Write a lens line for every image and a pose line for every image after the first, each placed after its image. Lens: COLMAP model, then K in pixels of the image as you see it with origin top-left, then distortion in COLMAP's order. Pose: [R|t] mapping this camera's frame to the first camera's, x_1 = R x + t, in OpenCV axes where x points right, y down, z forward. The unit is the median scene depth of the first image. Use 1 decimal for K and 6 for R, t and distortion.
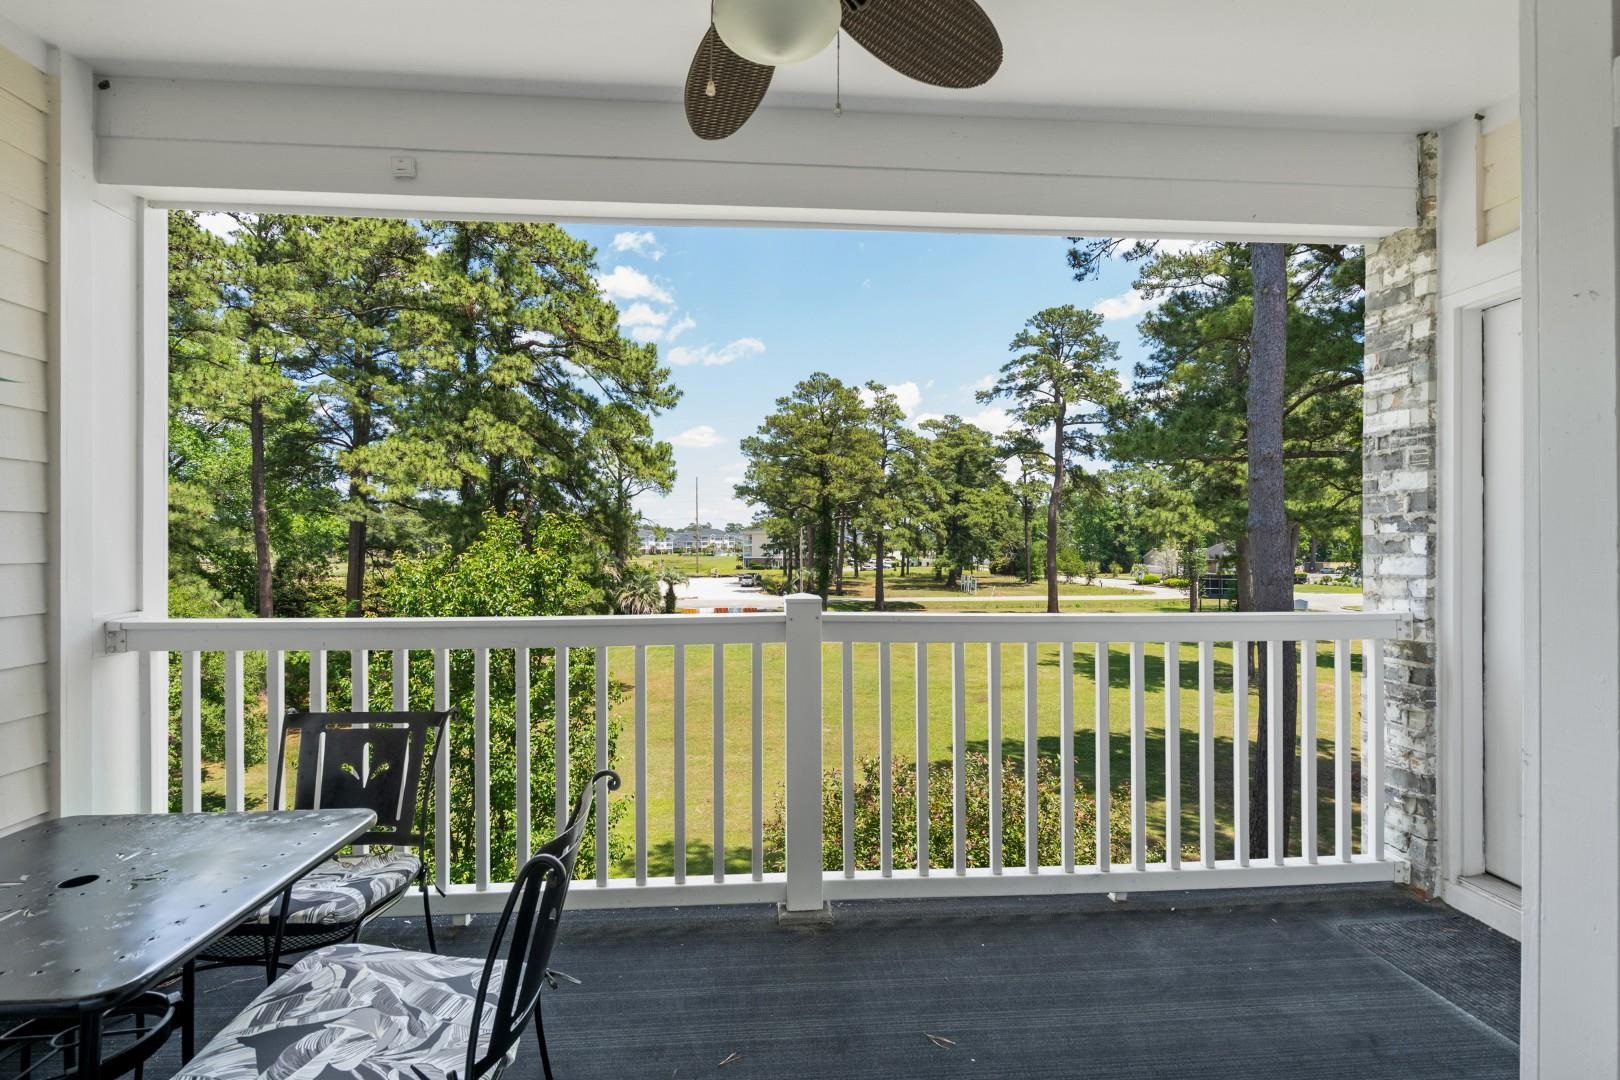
lens RADIAL K [[727.3, 0, 809.1], [0, 727.3, 544.0], [0, 0, 1]] dist [-0.005244, 0.001052]
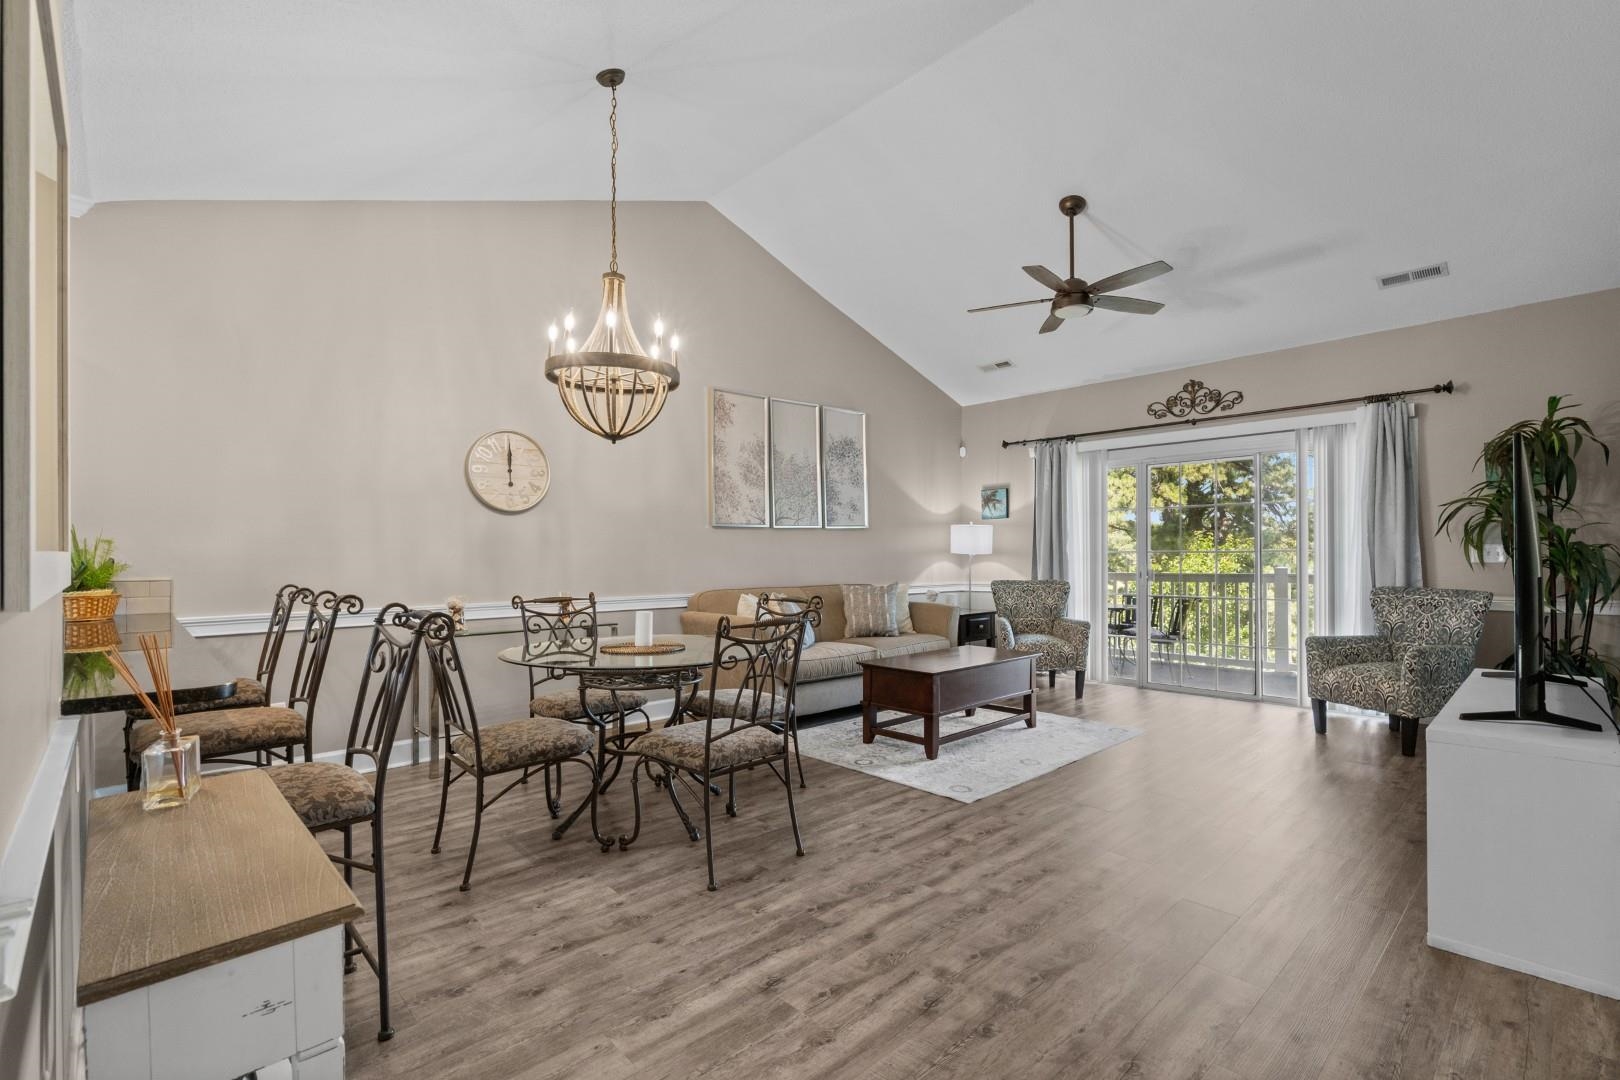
lens RADIAL K [[741.5, 0, 814.5], [0, 741.5, 553.9], [0, 0, 1]] dist [0.000775, 0.001029]
pose [[0.635764, -0.006587, -0.771855, 0.040044], [-0.000477, 0.999960, -0.008927, 0.001489], [0.771883, 0.006043, 0.635736, -0.088730]]
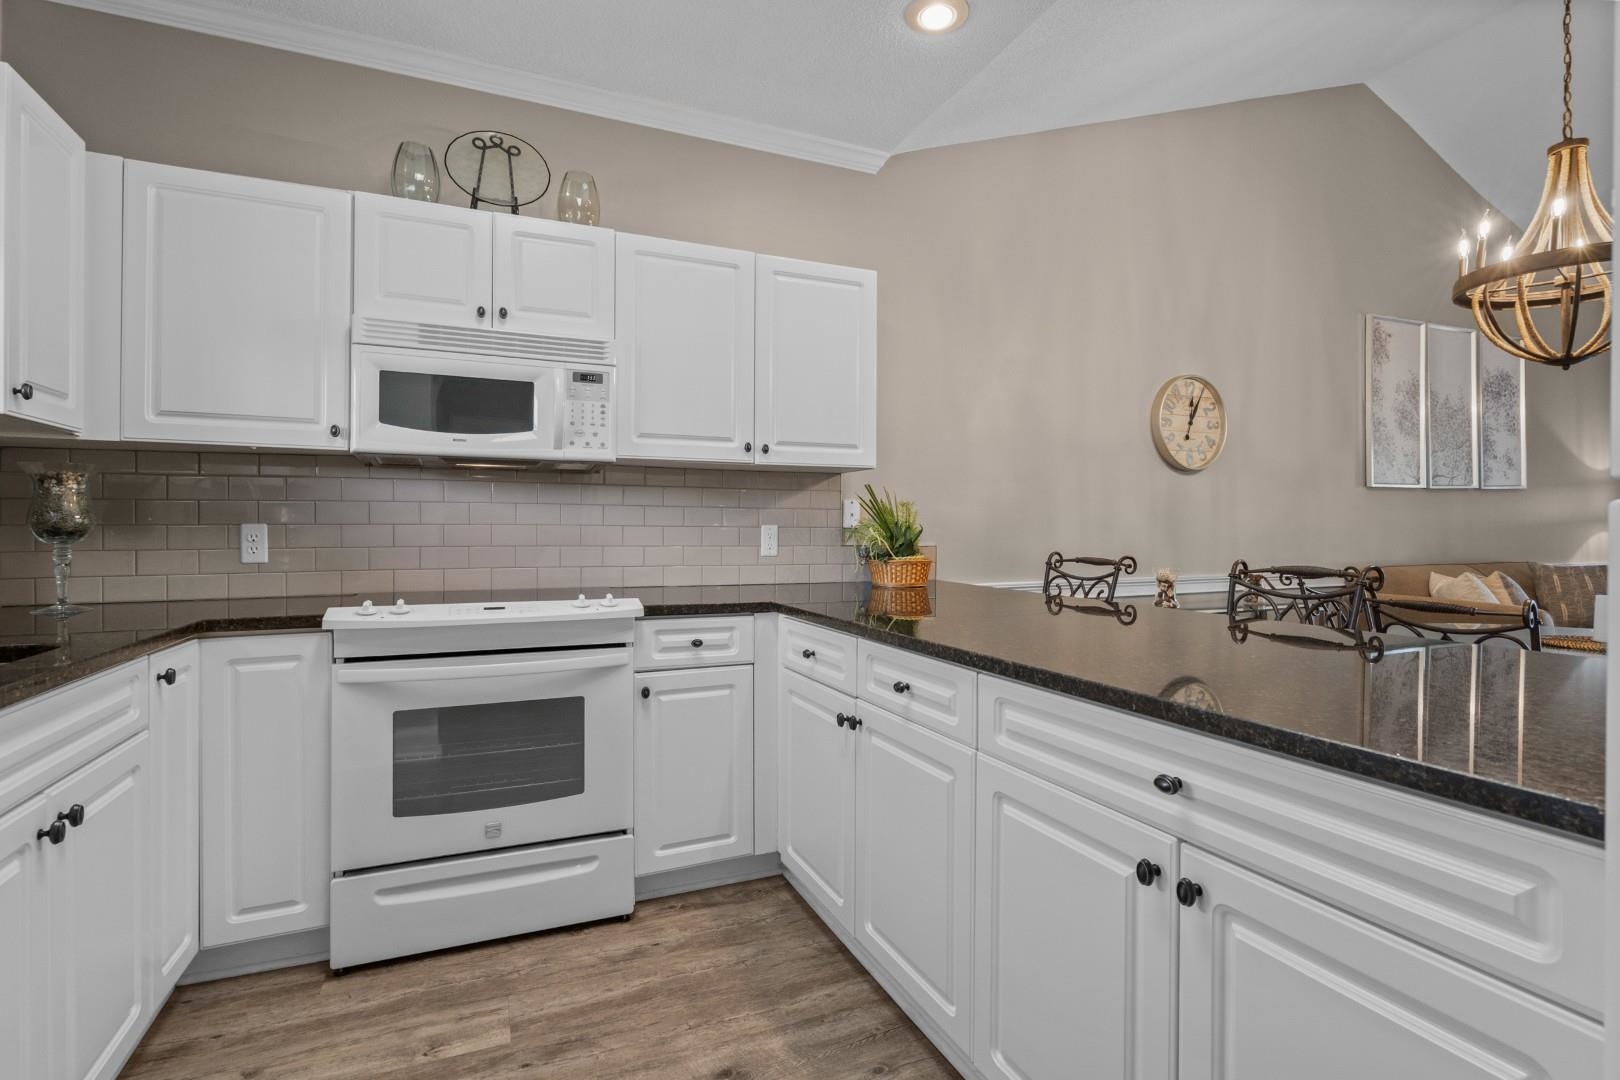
lens RADIAL K [[767.4, 0, 804.9], [0, 767.4, 526.1], [0, 0, 1]] dist [-0.009221, 0.004700]
pose [[0.329376, -0.004616, -0.944188, 0.018195], [-0.006218, 0.999956, -0.007057, 0.001986], [0.944178, 0.008195, 0.329333, -0.114205]]
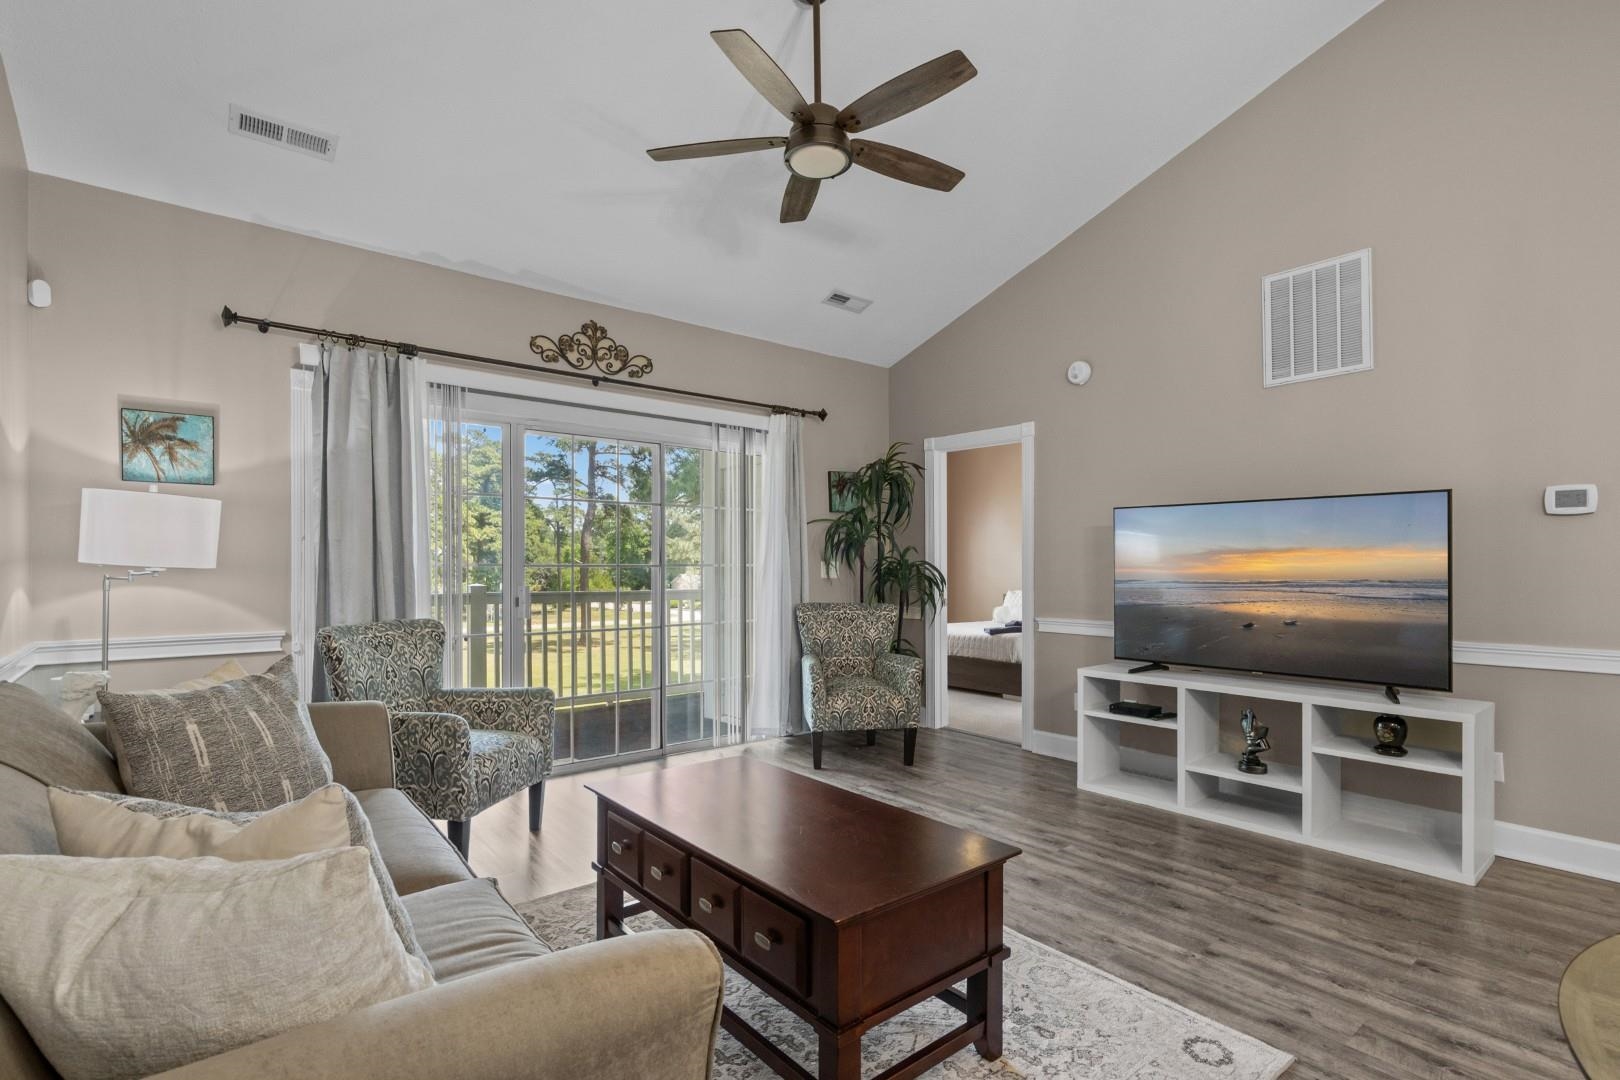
lens RADIAL K [[764.0, 0, 822.4], [0, 764.0, 563.4], [0, 0, 1]] dist [-0.004439, 0.000291]
pose [[0.811585, 0.002811, 0.584227, -0.020232], [0.002718, 0.999959, -0.008586, 0.000825], [-0.584228, 0.008556, 0.811545, -0.061240]]
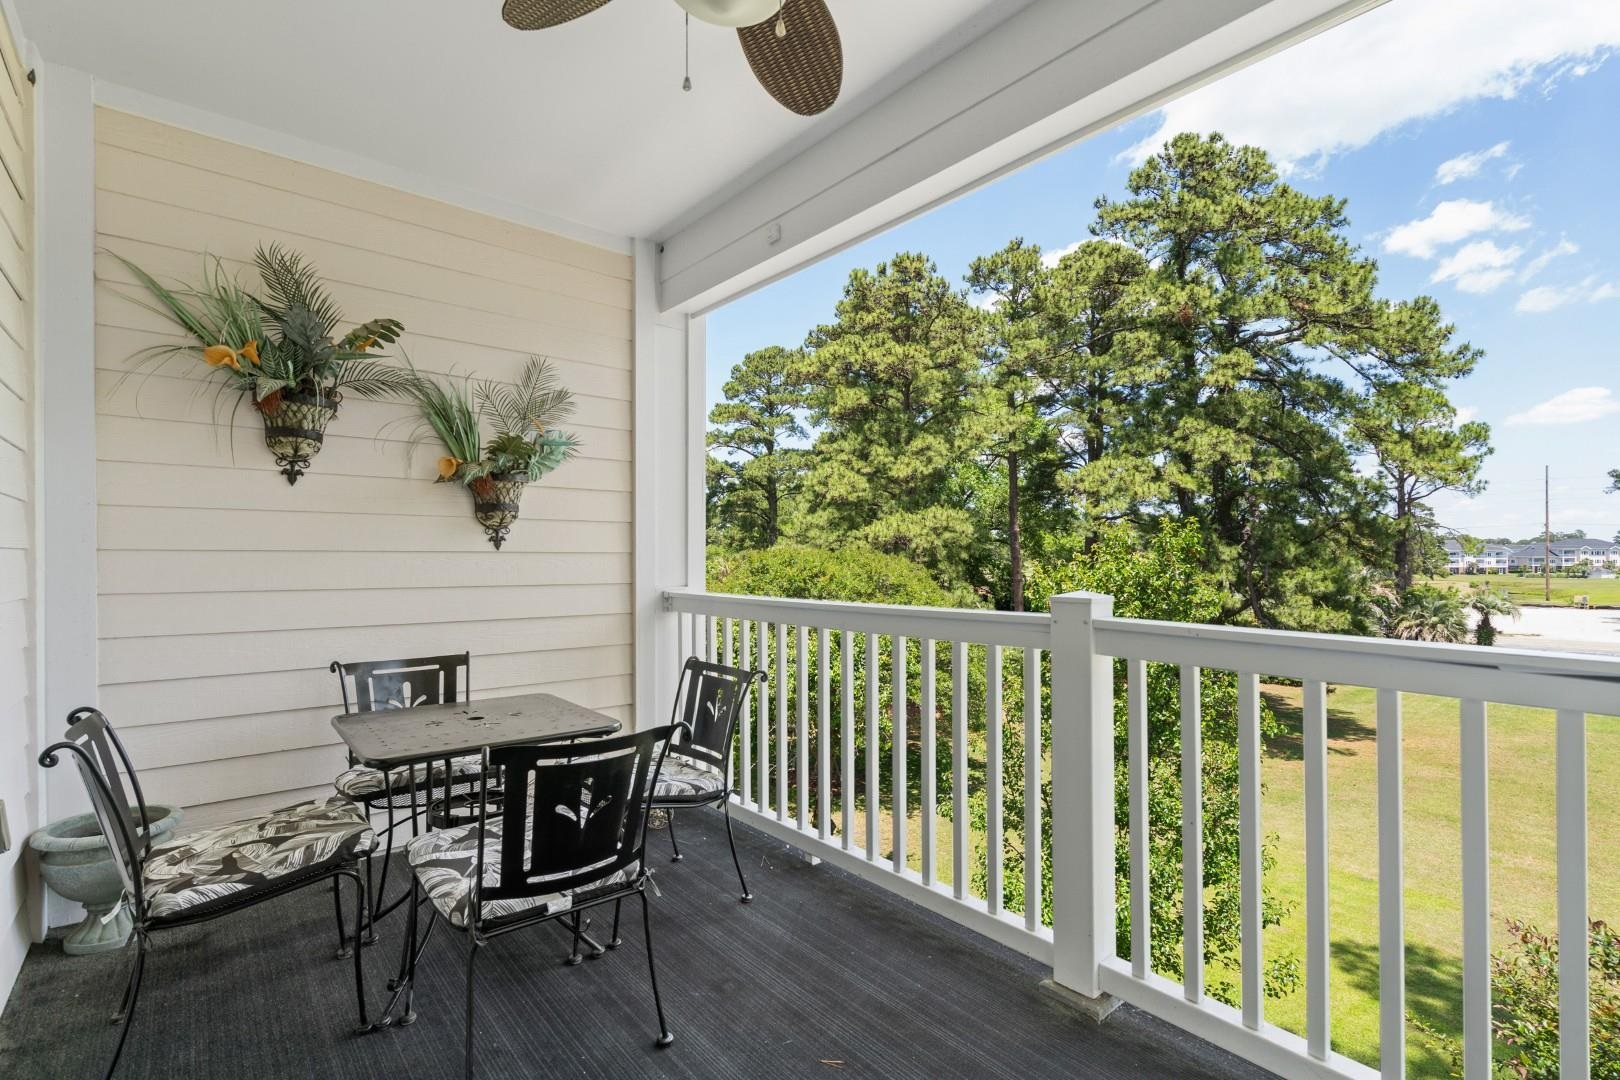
lens RADIAL K [[742.9, 0, 824.9], [0, 742.9, 557.3], [0, 0, 1]] dist [0.003843, 0.000362]
pose [[0.597309, 0.000342, -0.802011, 0.017308], [-0.002890, 0.999994, -0.001726, 0.001148], [0.802006, 0.003349, 0.597307, 0.010356]]
